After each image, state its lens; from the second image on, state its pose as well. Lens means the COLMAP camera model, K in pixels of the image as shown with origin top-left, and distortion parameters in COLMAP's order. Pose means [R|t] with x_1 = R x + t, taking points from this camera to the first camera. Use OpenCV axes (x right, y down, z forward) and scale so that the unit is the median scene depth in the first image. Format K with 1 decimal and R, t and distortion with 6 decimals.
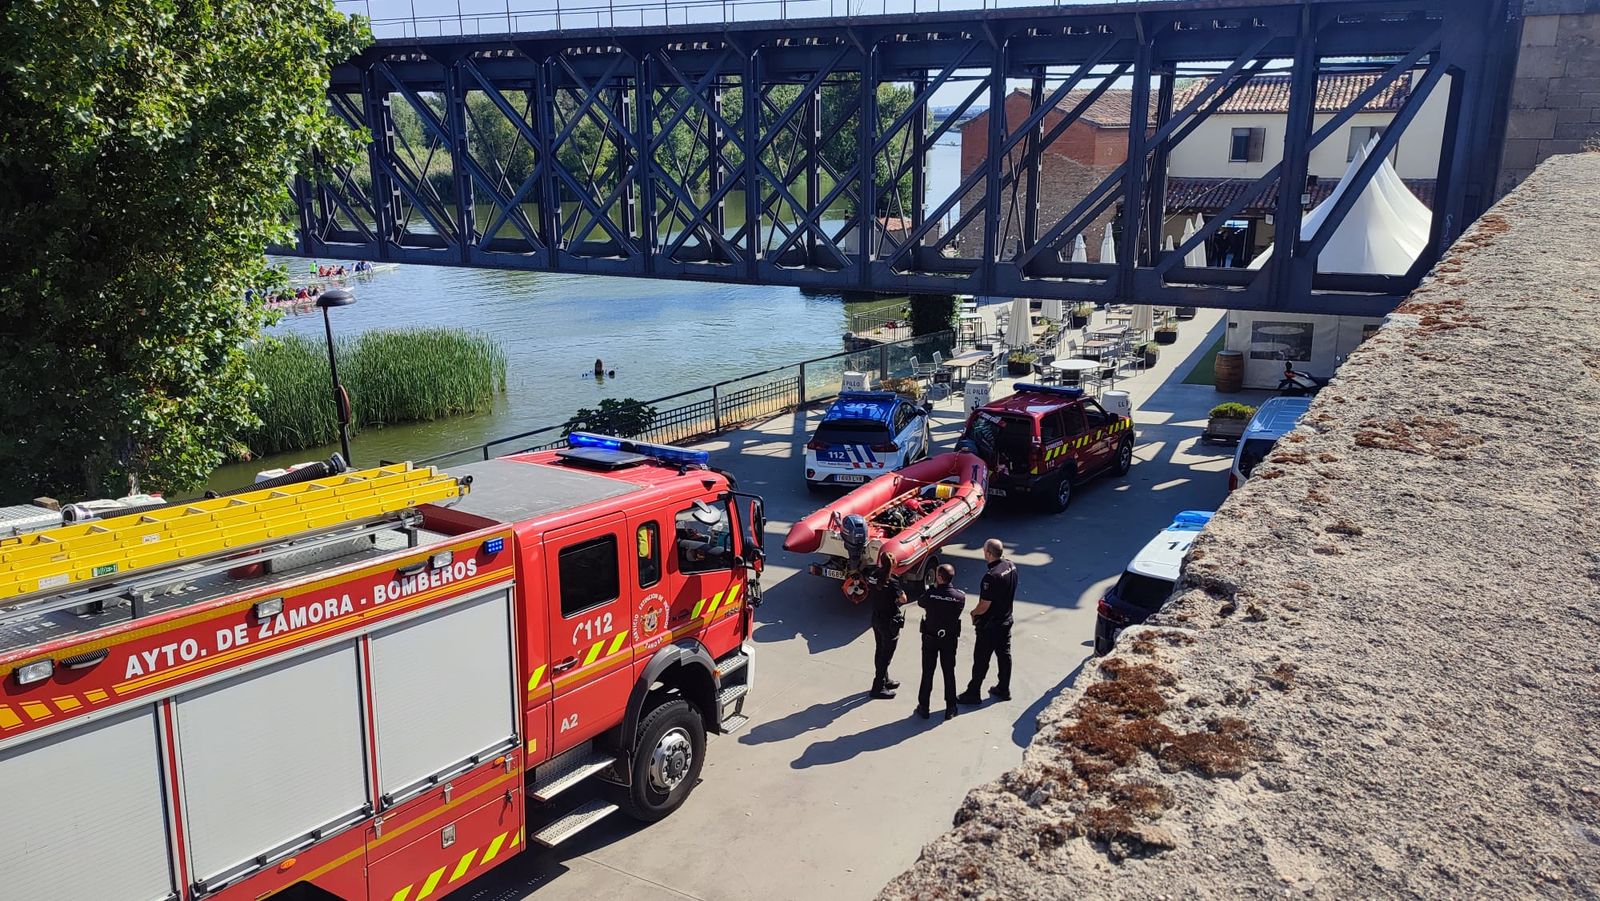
lens RADIAL K [[1136.0, 0, 800.0], [0, 1136.0, 450.5], [0, 0, 1]] dist [0.053448, -0.066734]
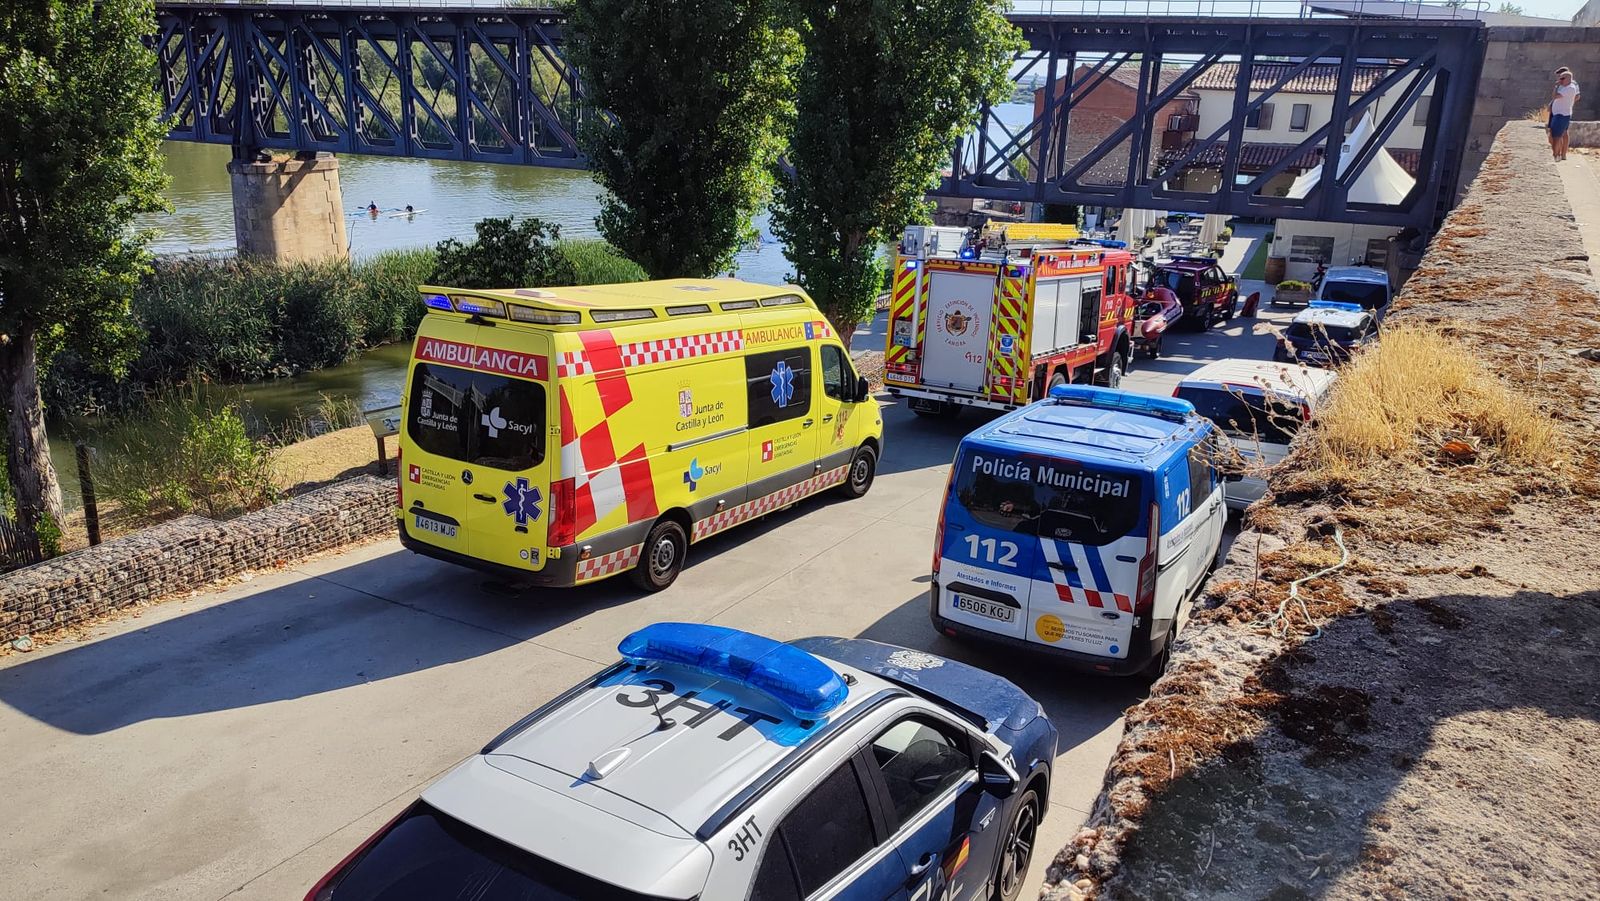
lens RADIAL K [[1136.0, 0, 800.0], [0, 1136.0, 450.5], [0, 0, 1]] dist [0.053448, -0.066734]
pose [[0.997759, 0.025499, 0.061868, -0.575652], [-0.027502, 0.999117, 0.031749, 0.240014], [-0.061003, -0.033379, 0.997579, -0.786349]]
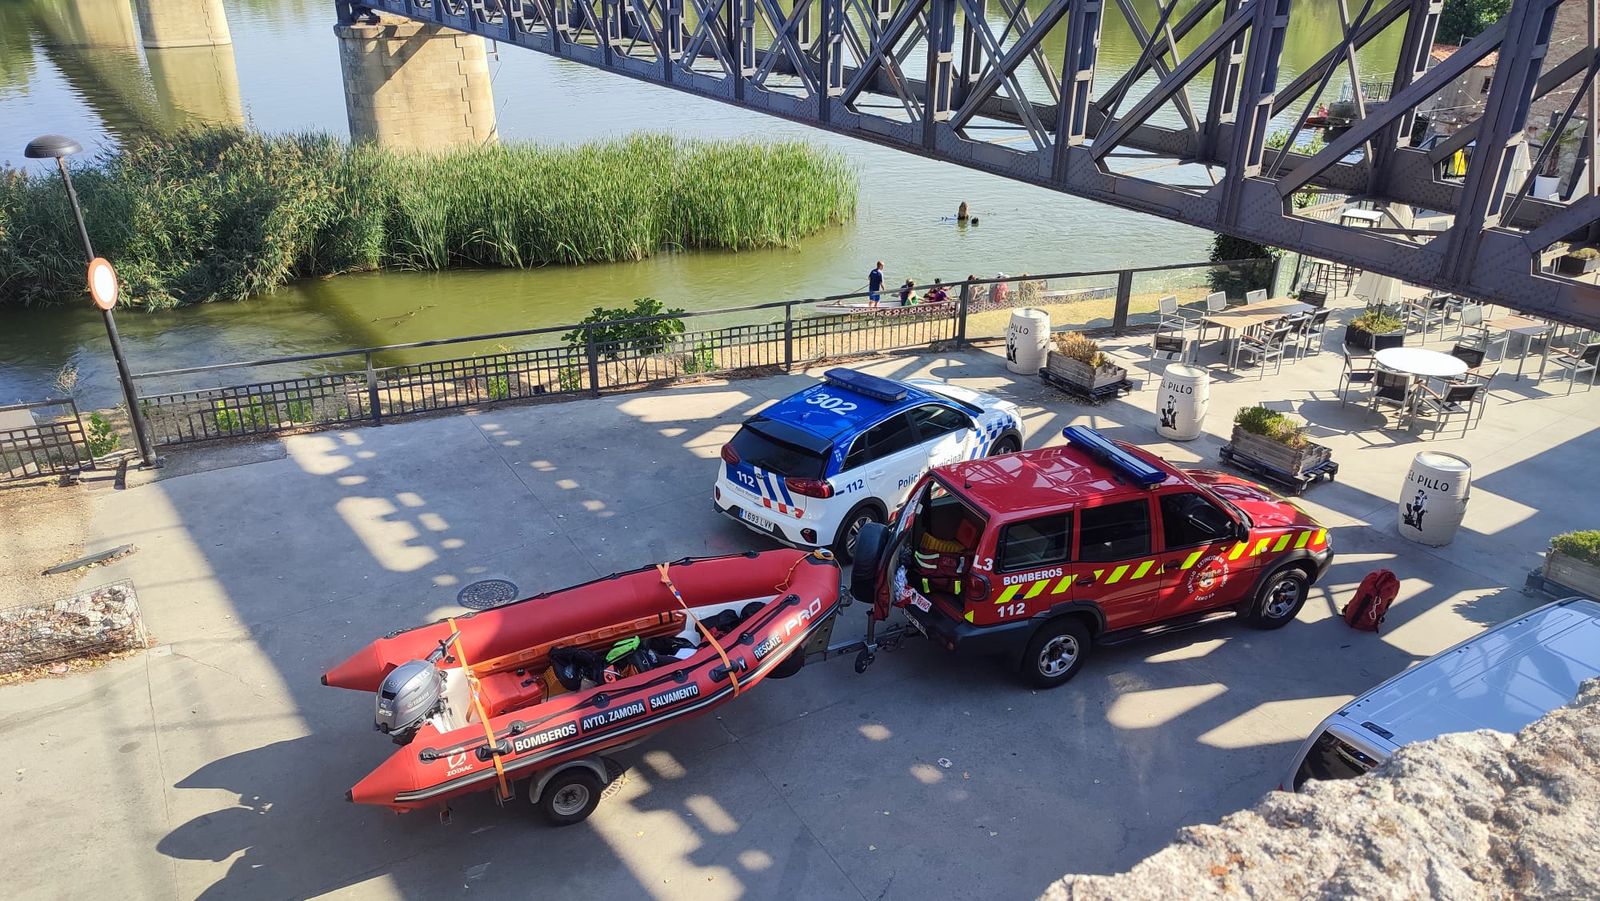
lens RADIAL K [[1136.0, 0, 800.0], [0, 1136.0, 450.5], [0, 0, 1]] dist [0.053448, -0.066734]
pose [[0.867567, 0.235170, -0.438203, 0.435728], [-0.157368, 0.965669, 0.206683, -0.192399], [0.471765, -0.110352, 0.874791, 0.617185]]
